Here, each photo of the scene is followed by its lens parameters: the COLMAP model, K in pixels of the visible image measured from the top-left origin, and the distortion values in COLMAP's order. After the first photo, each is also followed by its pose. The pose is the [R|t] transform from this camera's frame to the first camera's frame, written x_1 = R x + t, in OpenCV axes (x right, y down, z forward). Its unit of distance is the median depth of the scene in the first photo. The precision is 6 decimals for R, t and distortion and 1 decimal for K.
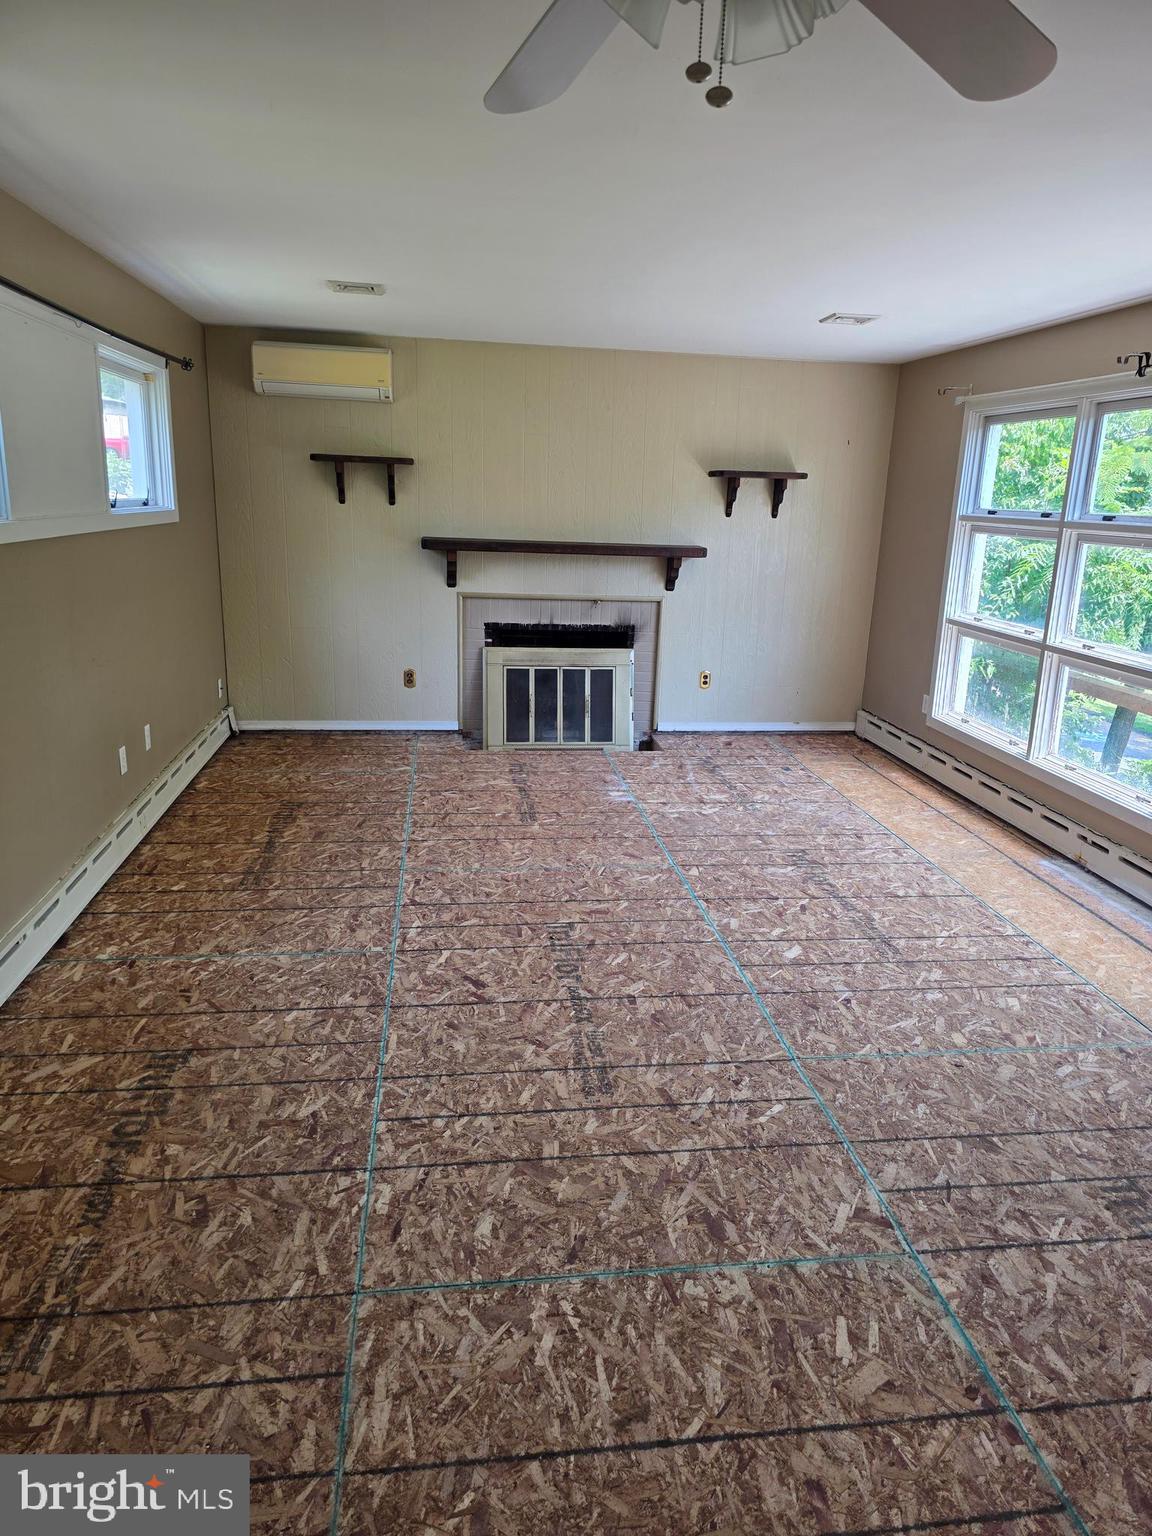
lens RADIAL K [[1035.2, 0, 578.1], [0, 1035.2, 770.0], [0, 0, 1]] dist [0.040064, -0.024378]
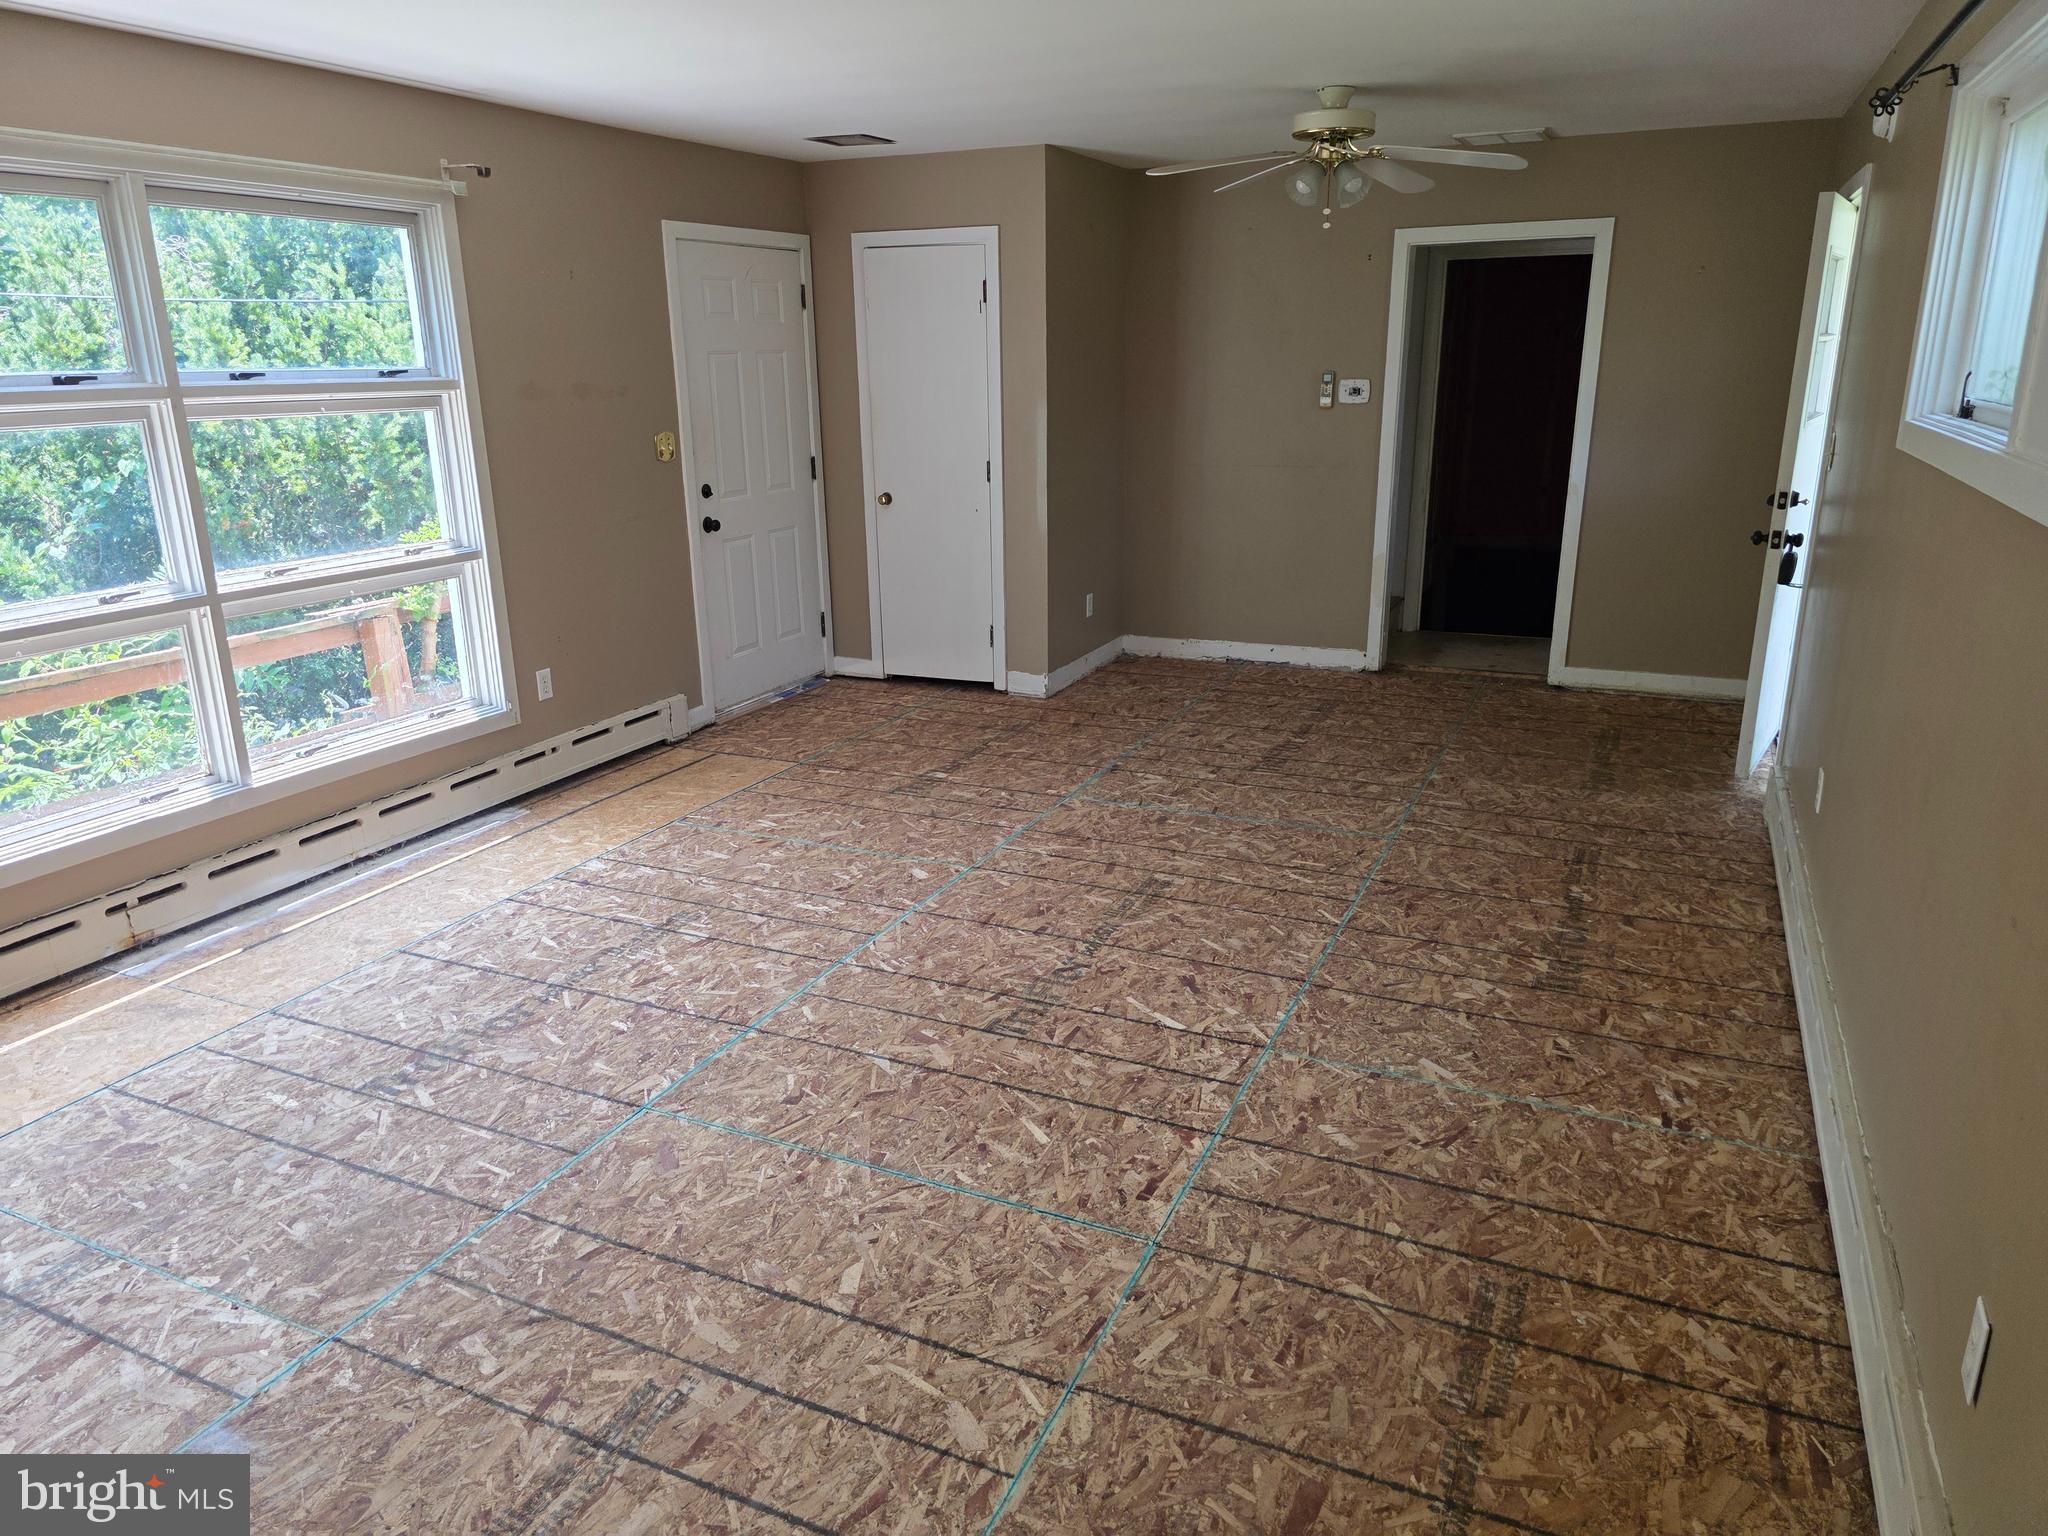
lens RADIAL K [[1380.3, 0, 1024.2], [0, 1380.3, 762.9], [0, 0, 1]] dist [0.040064, -0.024378]
pose [[-0.850088, -0.175170, 0.496655, -0.407522], [0.117575, 0.856133, 0.503202, -0.407909], [-0.513348, 0.486160, -0.707193, 1.448676]]
